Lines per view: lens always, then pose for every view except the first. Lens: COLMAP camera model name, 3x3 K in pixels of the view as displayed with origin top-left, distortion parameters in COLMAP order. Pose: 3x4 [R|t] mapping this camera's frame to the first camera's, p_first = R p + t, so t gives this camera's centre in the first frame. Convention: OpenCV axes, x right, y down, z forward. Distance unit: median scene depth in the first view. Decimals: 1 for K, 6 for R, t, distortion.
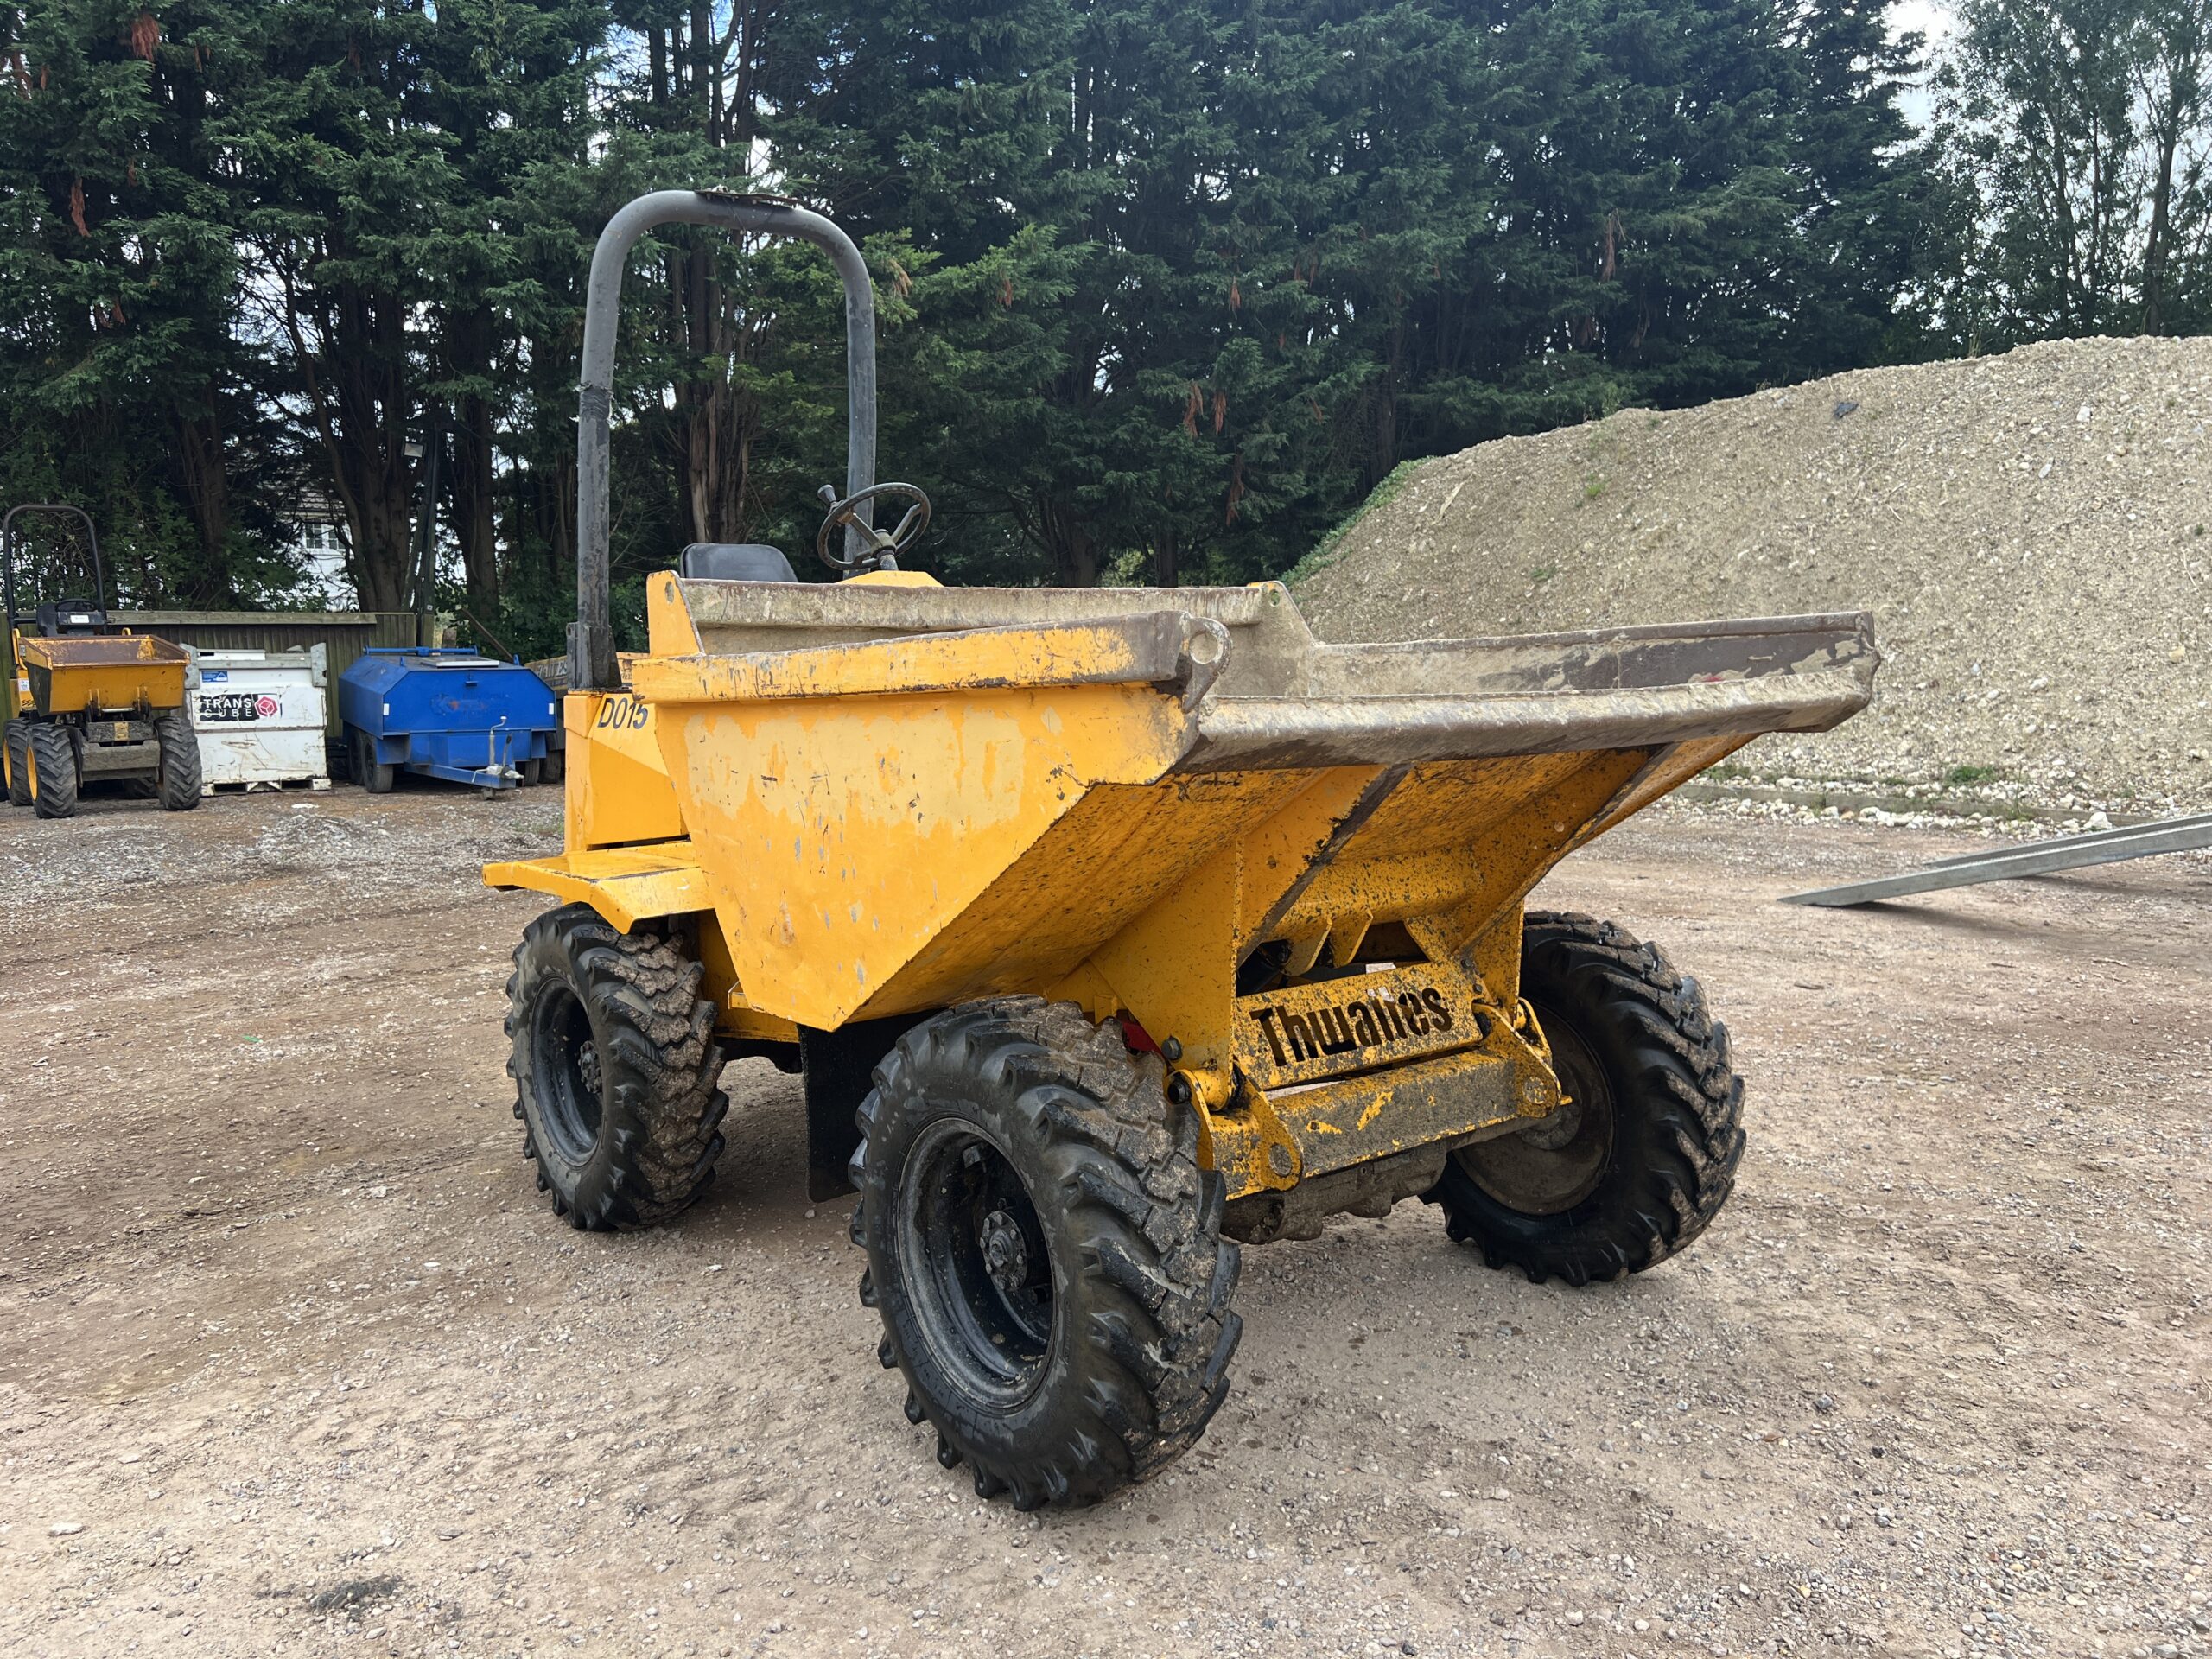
lens RADIAL K [[1681.7, 0, 1106.0], [0, 1681.7, 829.5], [0, 0, 1]] dist [0.006948, 0.000664]
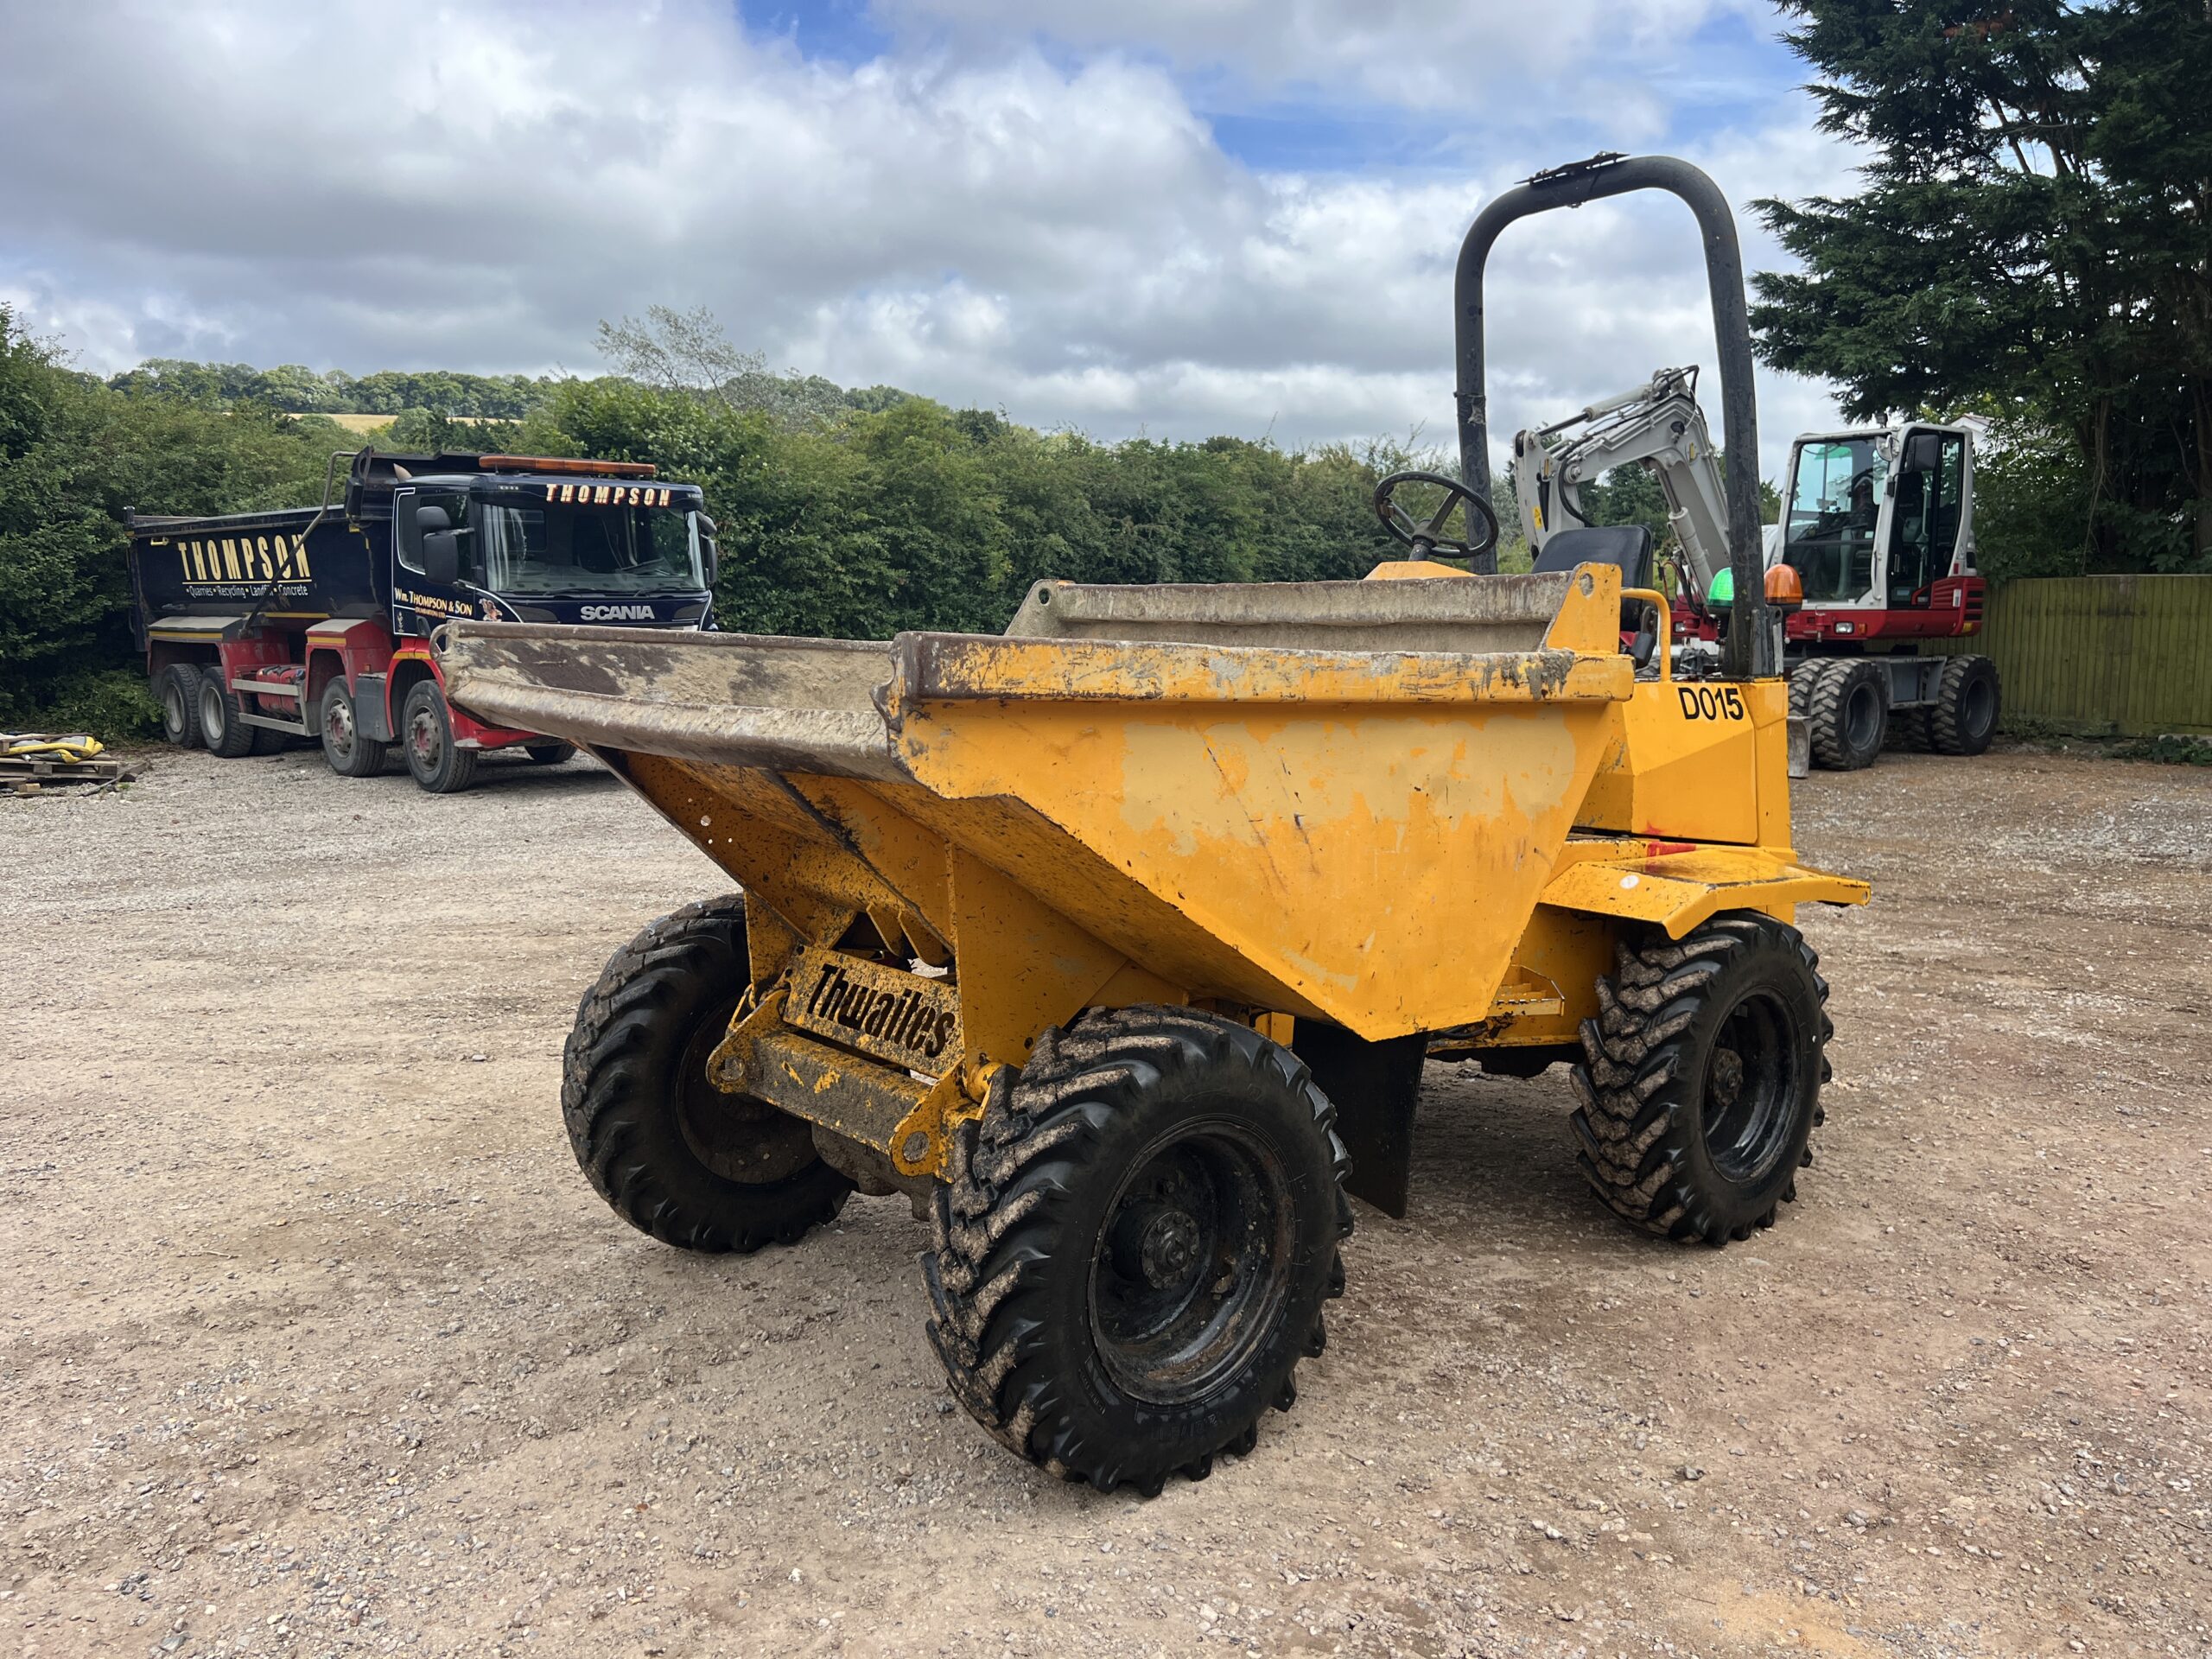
lens RADIAL K [[1681.7, 0, 1106.0], [0, 1681.7, 829.5], [0, 0, 1]] dist [0.006948, 0.000664]
pose [[0.032100, 0.134457, -0.990399, 1.175697], [-0.108588, 0.985514, 0.130274, -0.148011], [0.993568, 0.103364, 0.046236, 1.081715]]
